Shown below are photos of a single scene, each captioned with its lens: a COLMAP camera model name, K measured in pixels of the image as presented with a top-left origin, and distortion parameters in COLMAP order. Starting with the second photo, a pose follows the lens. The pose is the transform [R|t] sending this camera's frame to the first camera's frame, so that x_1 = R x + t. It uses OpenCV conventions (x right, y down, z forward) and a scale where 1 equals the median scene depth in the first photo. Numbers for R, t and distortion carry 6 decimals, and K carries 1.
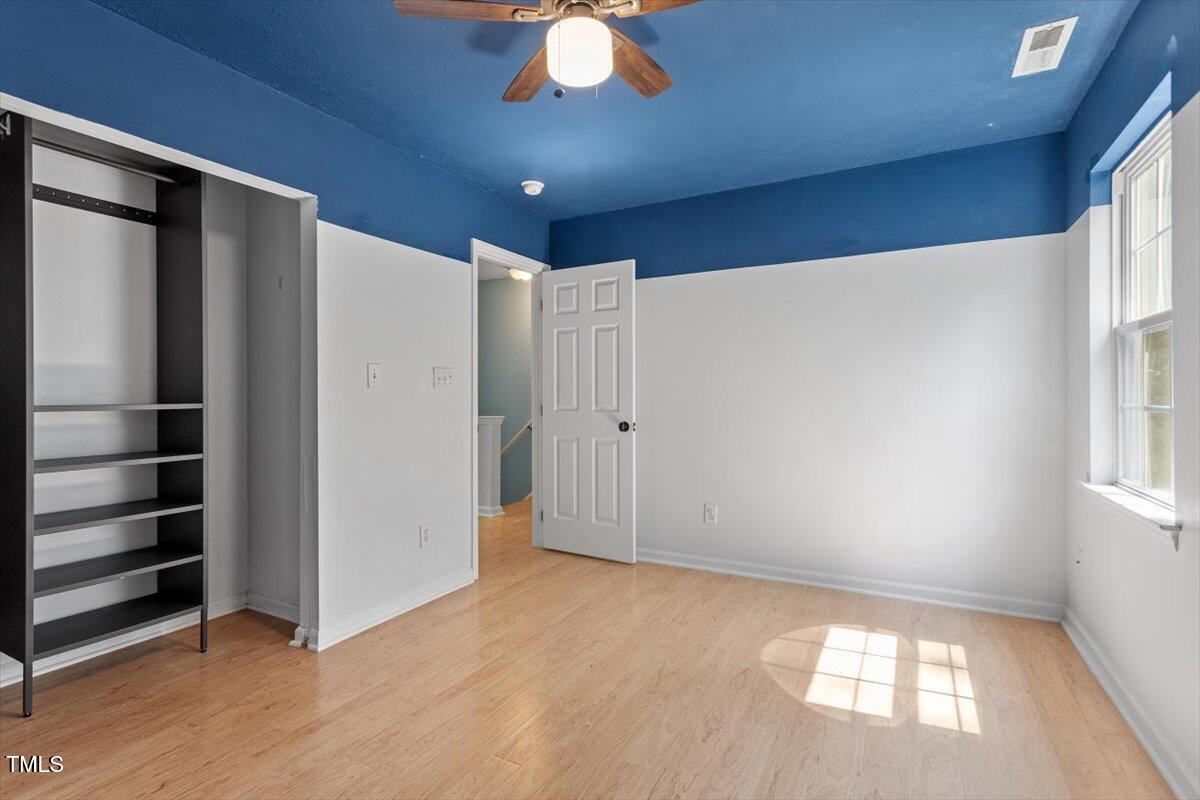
lens RADIAL K [[572.5, 0, 594.0], [0, 572.5, 397.7], [0, 0, 1]] dist [-0.003510, -0.000266]
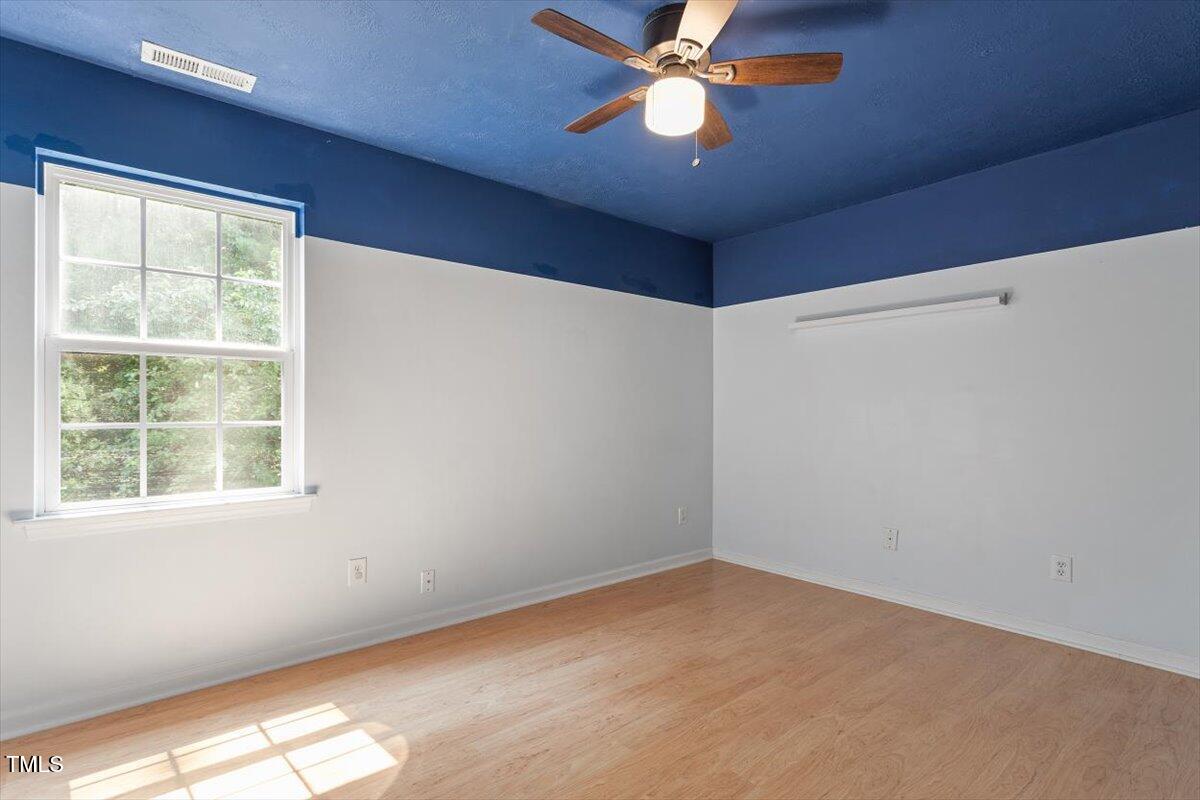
lens RADIAL K [[574.5, 0, 604.0], [0, 574.5, 407.0], [0, 0, 1]] dist [-0.002054, -0.000241]
pose [[-0.935263, 0.004259, 0.353928, -0.232998], [0.004444, 0.999990, -0.000292, -0.011825], [-0.353926, 0.001300, -0.935273, 1.665726]]
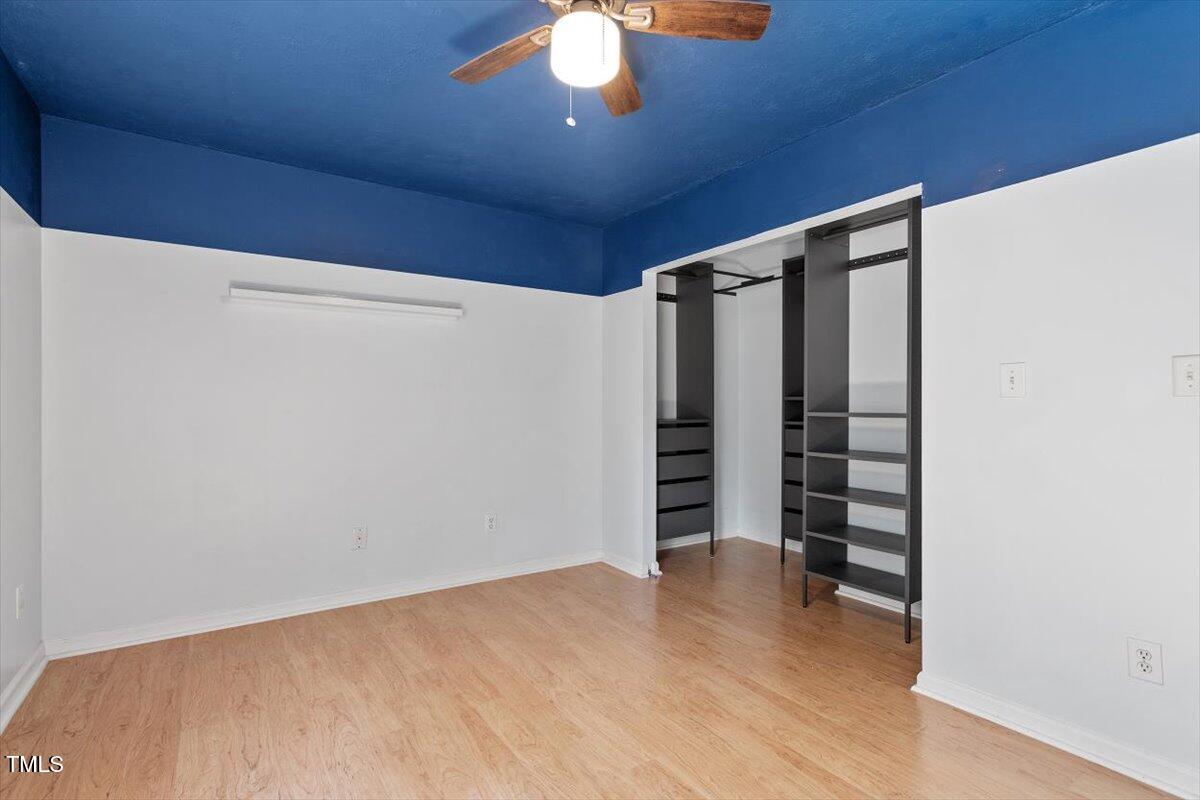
lens RADIAL K [[572.5, 0, 594.0], [0, 572.5, 397.7], [0, 0, 1]] dist [-0.003510, -0.000266]
pose [[-0.466008, -0.007183, -0.884752, 0.654292], [-0.005408, 0.999971, -0.005270, -0.012235], [0.884764, 0.002329, -0.466033, 1.152106]]
